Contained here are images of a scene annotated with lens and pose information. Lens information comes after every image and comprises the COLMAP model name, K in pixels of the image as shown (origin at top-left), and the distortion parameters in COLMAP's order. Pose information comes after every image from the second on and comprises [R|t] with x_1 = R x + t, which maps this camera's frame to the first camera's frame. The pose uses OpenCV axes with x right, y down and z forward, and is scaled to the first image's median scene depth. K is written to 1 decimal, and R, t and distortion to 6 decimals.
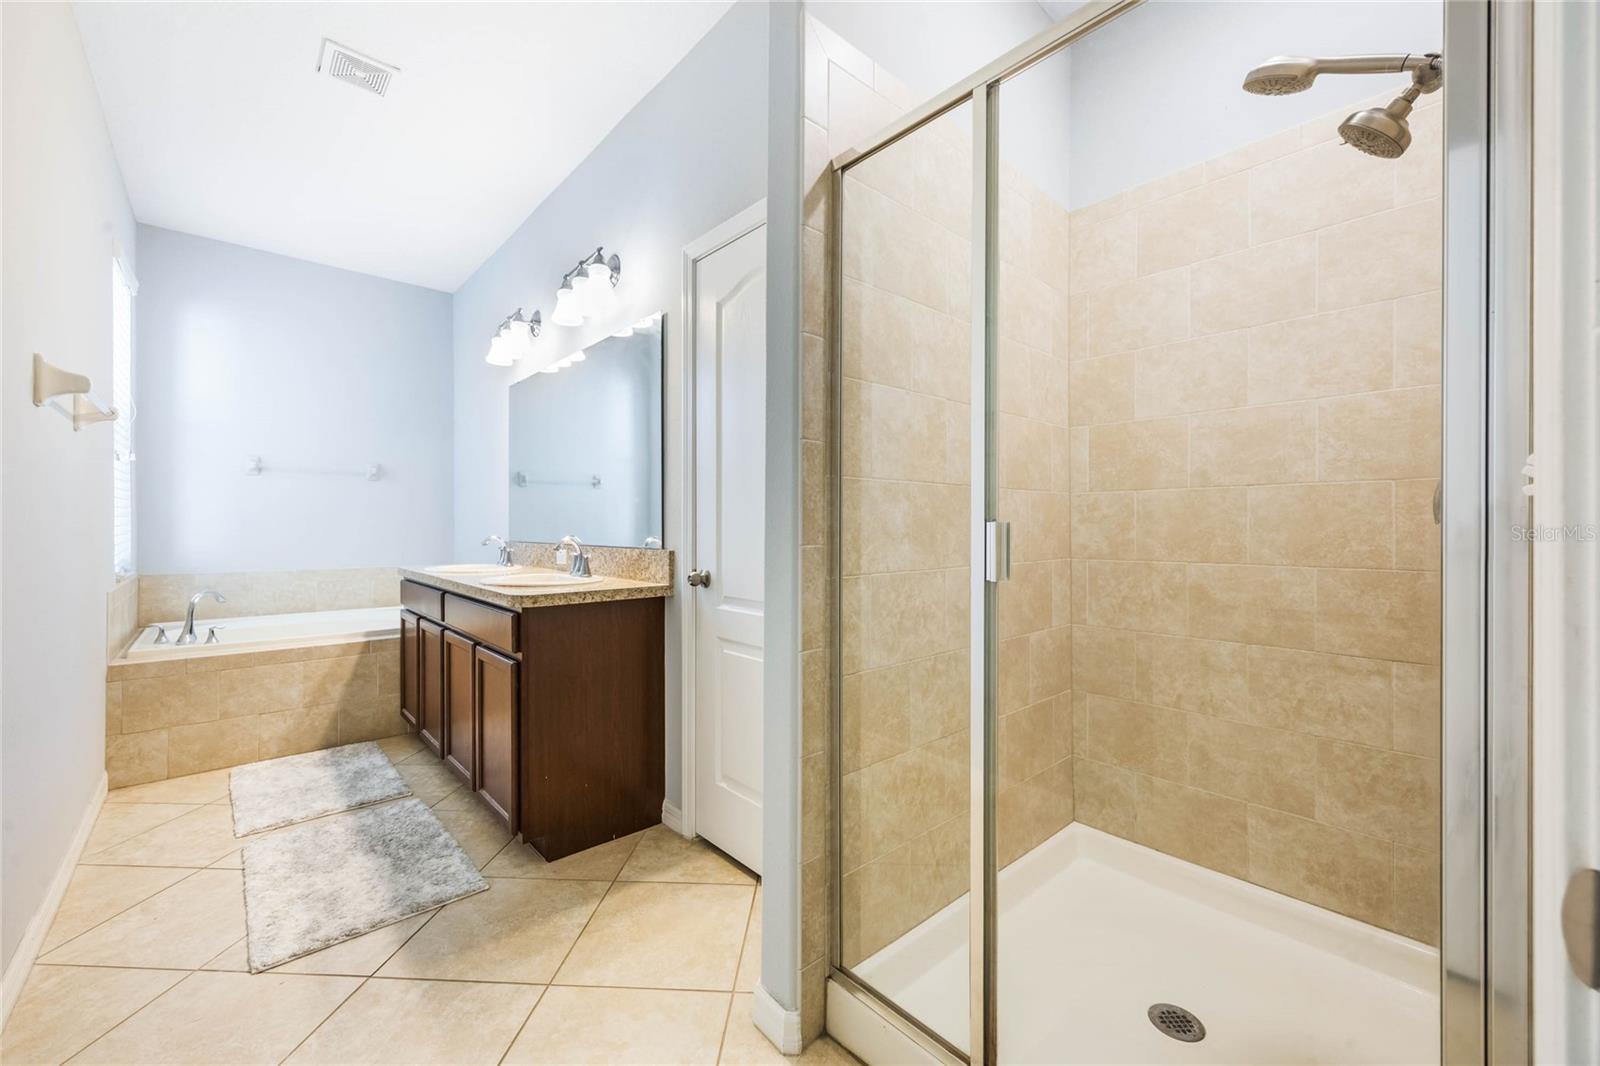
lens RADIAL K [[617.2, 0, 796.4], [0, 617.2, 524.1], [0, 0, 1]] dist [-0.003453, -0.000405]
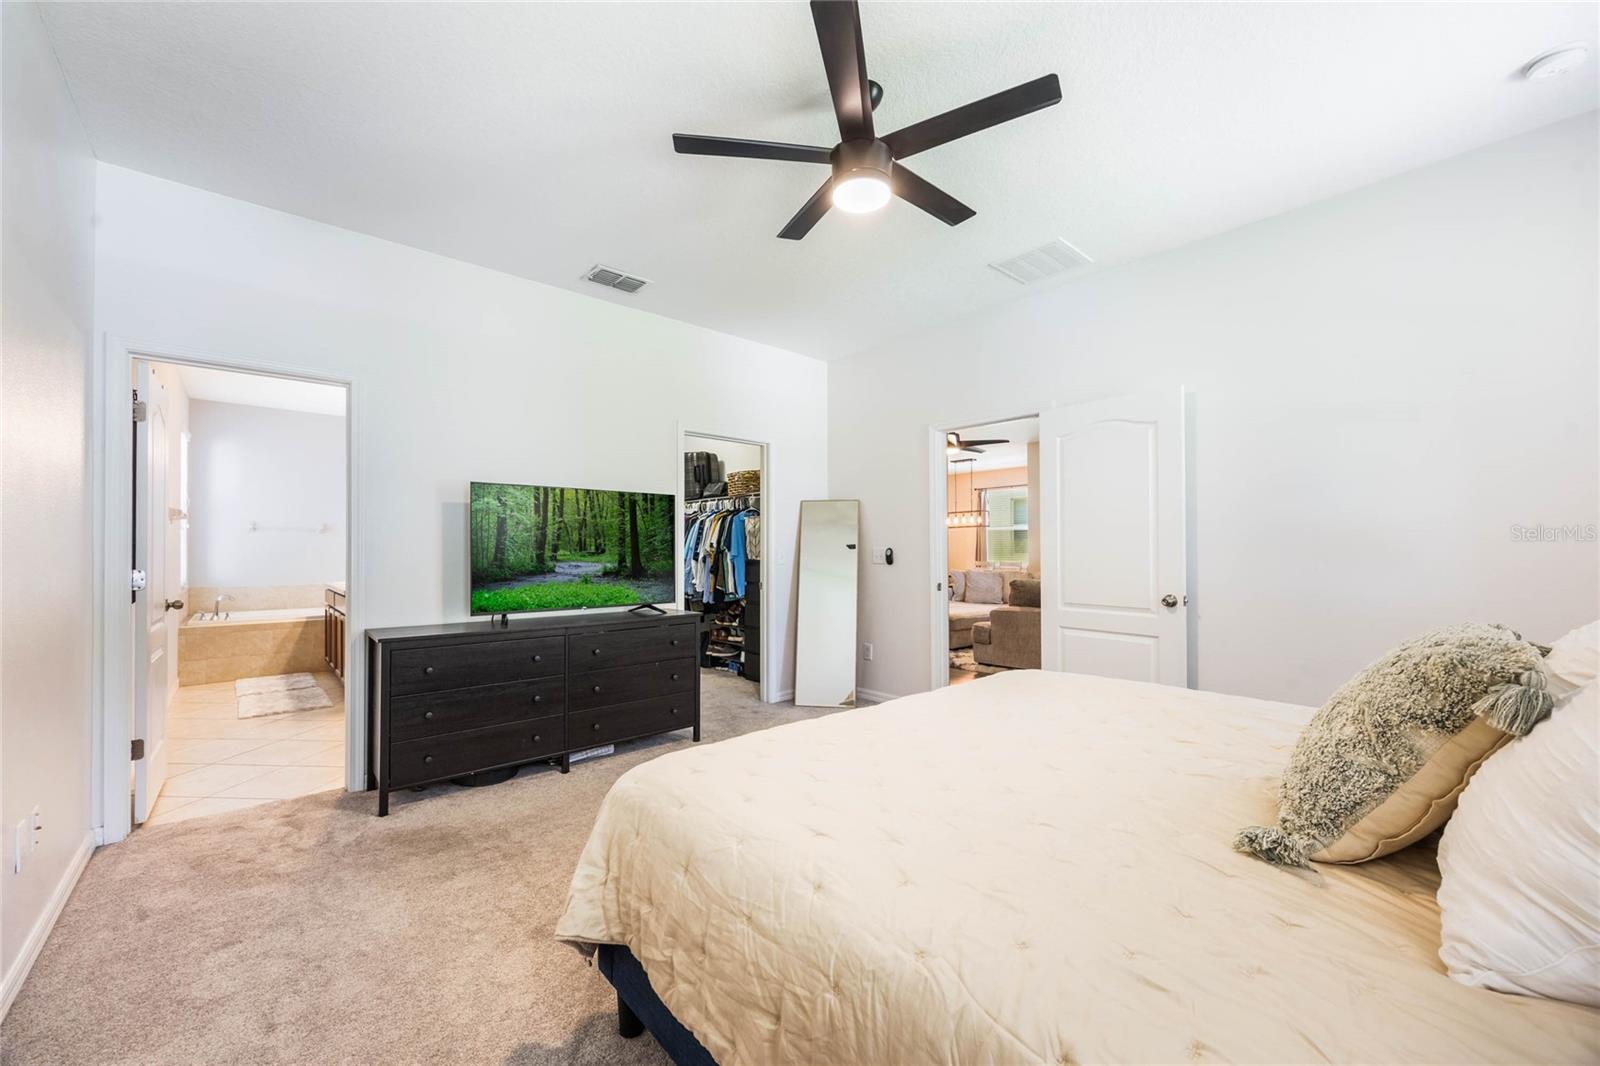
lens RADIAL K [[617.2, 0, 804.1], [0, 617.2, 540.8], [0, 0, 1]] dist [-0.003453, -0.000405]
pose [[0.999903, -0.008748, -0.010855, 0.944146], [0.008650, 0.999922, -0.009003, -0.032629], [0.010933, 0.008908, 0.999901, -0.977084]]
